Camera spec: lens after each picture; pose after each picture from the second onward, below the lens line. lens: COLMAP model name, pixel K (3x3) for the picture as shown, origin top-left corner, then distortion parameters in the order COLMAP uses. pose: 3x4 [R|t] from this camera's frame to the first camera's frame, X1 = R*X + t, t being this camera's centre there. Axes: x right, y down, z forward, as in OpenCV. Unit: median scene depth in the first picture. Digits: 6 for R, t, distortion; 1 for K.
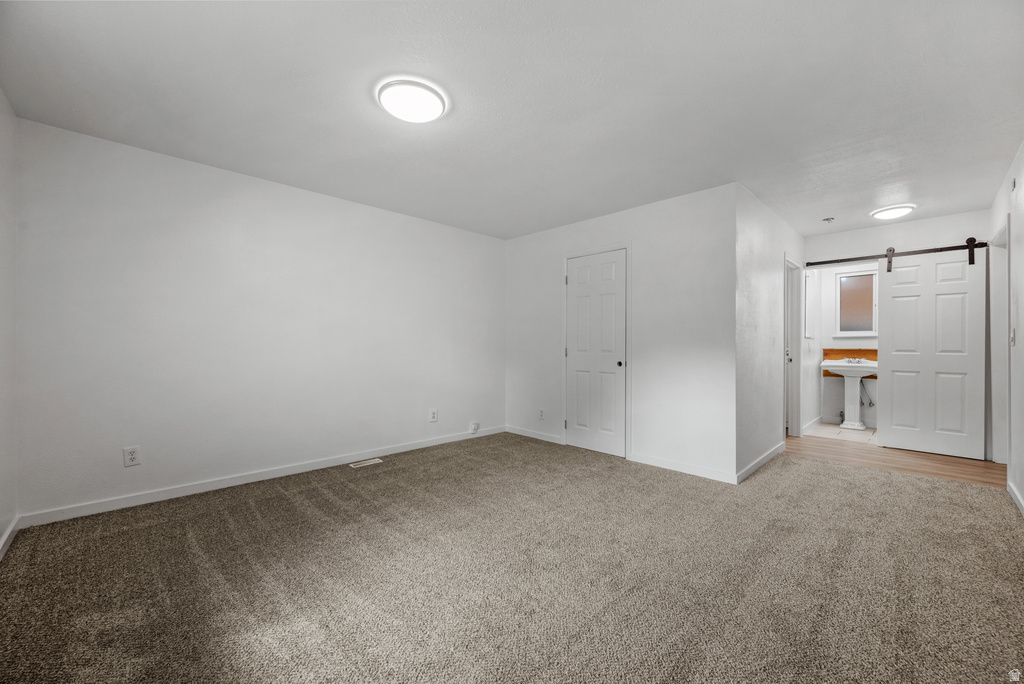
lens RADIAL K [[406.9, 0, 512.0], [0, 406.9, 342.0], [0, 0, 1]] dist [0.001130, 0.000010]
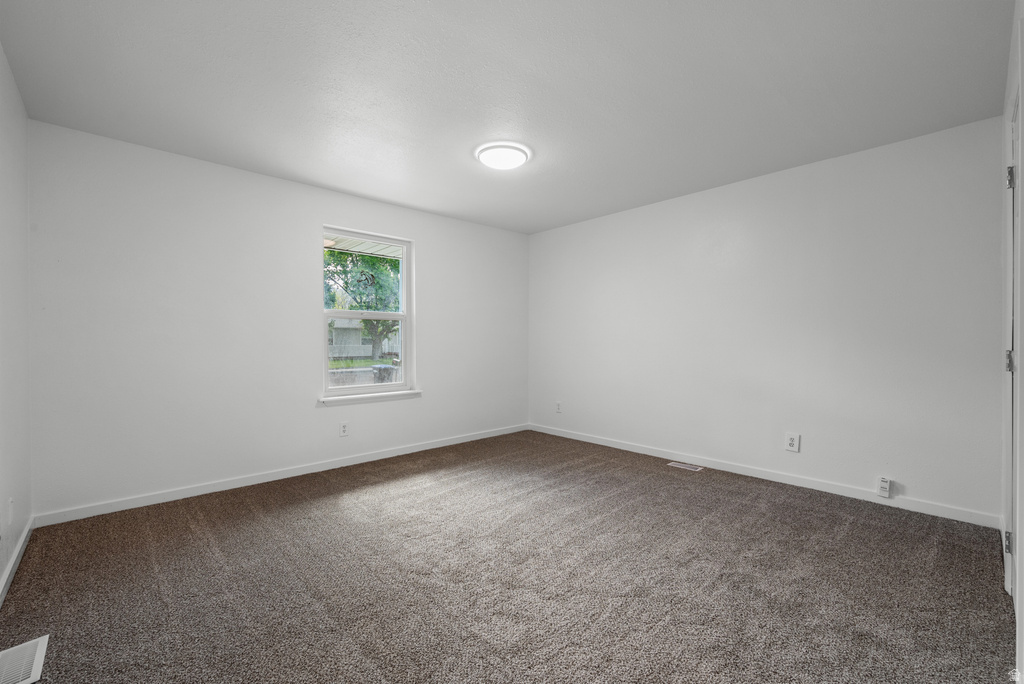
lens RADIAL K [[432.6, 0, 511.6], [0, 432.6, 354.3], [0, 0, 1]] dist [-0.000345, -0.000009]
pose [[-0.031701, 0.024355, -0.999201, 0.825899], [0.007957, 0.999678, 0.024114, 0.007868], [0.999466, -0.007186, -0.031885, 0.779993]]
